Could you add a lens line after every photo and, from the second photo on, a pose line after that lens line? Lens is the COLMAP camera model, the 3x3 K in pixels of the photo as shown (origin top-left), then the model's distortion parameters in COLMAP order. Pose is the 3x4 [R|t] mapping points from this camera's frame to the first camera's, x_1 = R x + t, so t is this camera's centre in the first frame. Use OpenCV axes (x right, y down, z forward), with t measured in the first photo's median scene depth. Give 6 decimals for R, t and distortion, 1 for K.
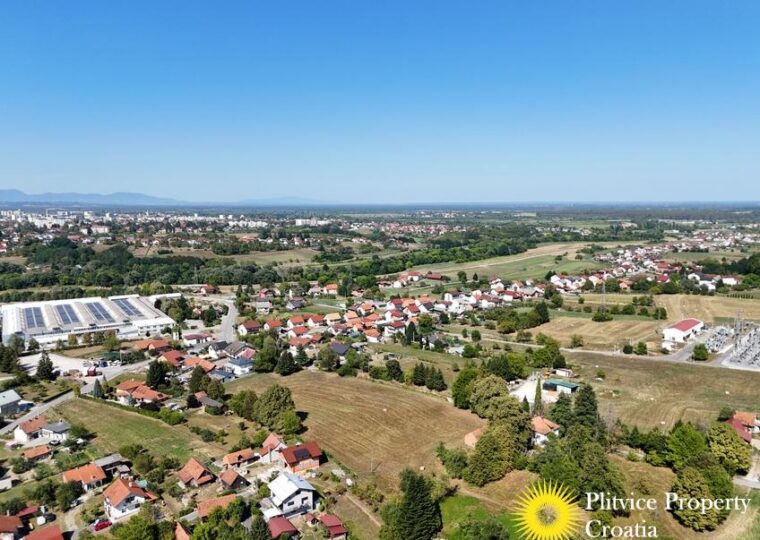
lens RADIAL K [[557.7, 0, 383.5], [0, 557.7, 270.5], [0, 0, 1]] dist [0.058673, -0.044439]
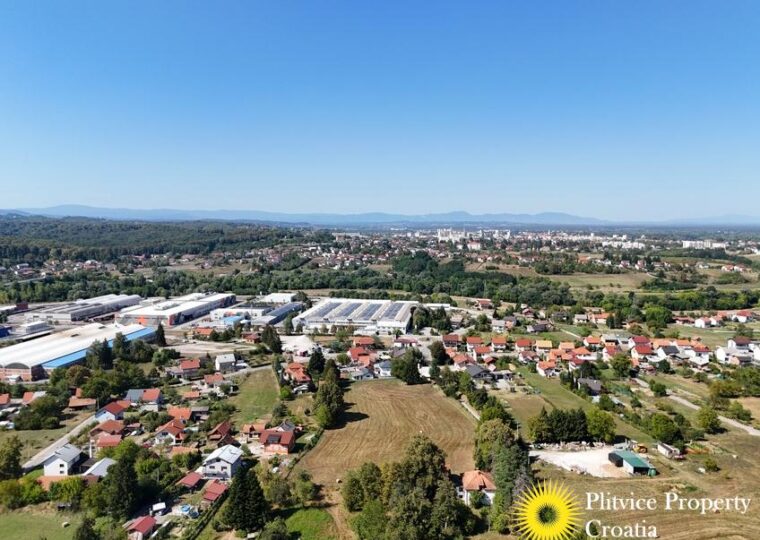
lens RADIAL K [[557.7, 0, 379.2], [0, 557.7, 270.1], [0, 0, 1]] dist [0.058673, -0.044439]
pose [[0.746364, 0.061161, -0.662722, 0.350458], [-0.084156, 0.996449, -0.002817, -0.016096], [0.660196, 0.057874, 0.748860, 0.116176]]
